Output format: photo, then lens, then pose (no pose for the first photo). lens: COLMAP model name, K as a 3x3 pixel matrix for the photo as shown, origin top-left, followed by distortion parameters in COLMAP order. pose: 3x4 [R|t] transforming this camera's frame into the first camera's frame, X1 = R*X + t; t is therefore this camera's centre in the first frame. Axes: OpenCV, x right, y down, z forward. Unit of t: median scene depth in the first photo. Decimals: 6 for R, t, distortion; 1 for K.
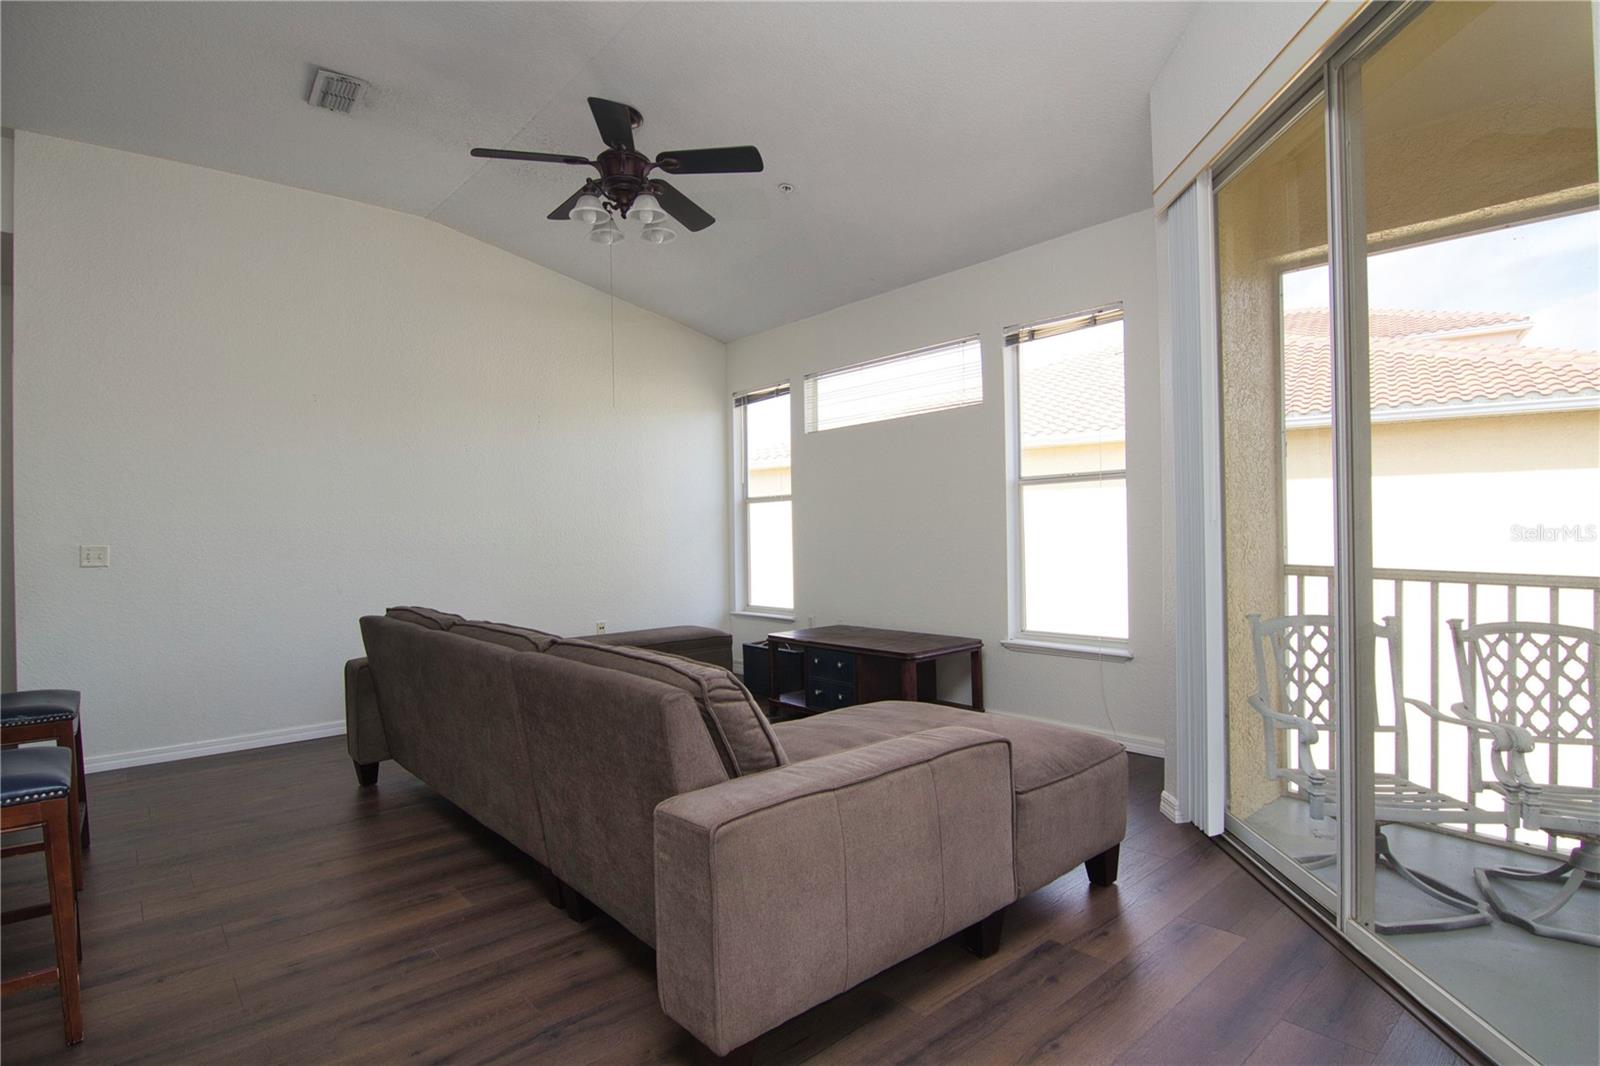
lens RADIAL K [[810.0, 0, 791.7], [0, 810.0, 530.6], [0, 0, 1]] dist [-0.001096, -0.012780]
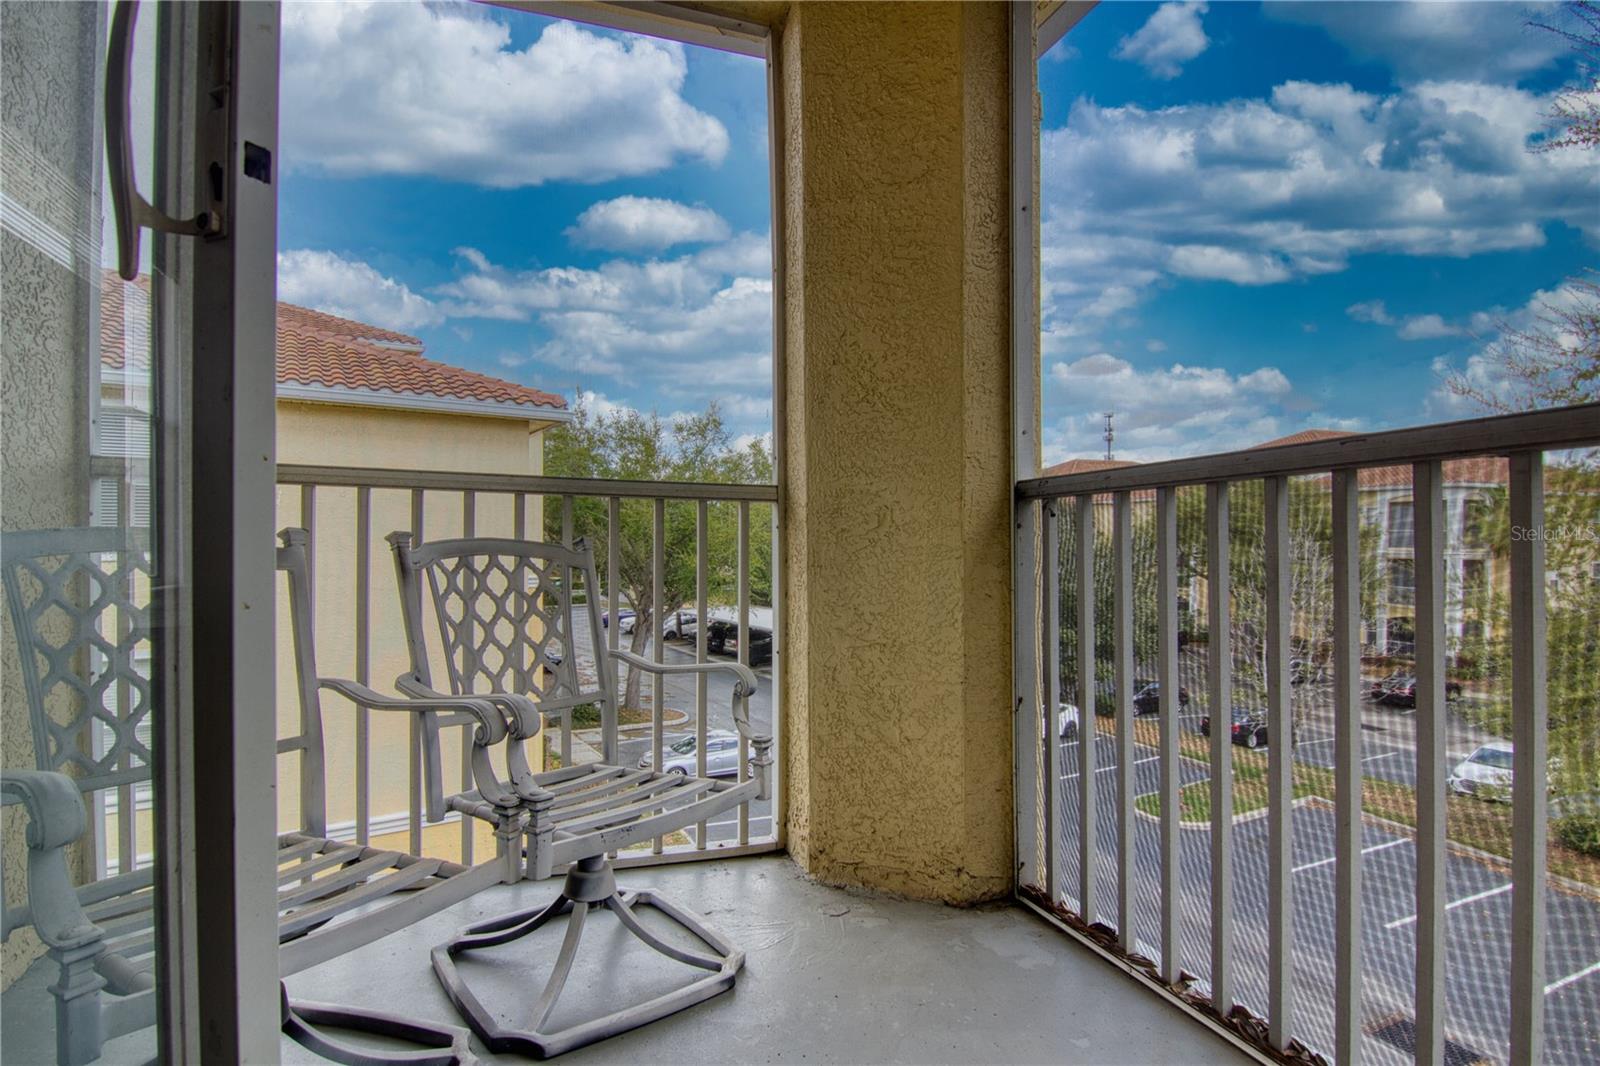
lens RADIAL K [[810.0, 0, 791.7], [0, 810.0, 530.6], [0, 0, 1]] dist [-0.001096, -0.012780]
pose [[0.378247, 0.005738, 0.925687, 0.396983], [-0.003282, 0.999983, -0.004857, 0.114199], [-0.925699, -0.001201, 0.378259, 0.525152]]
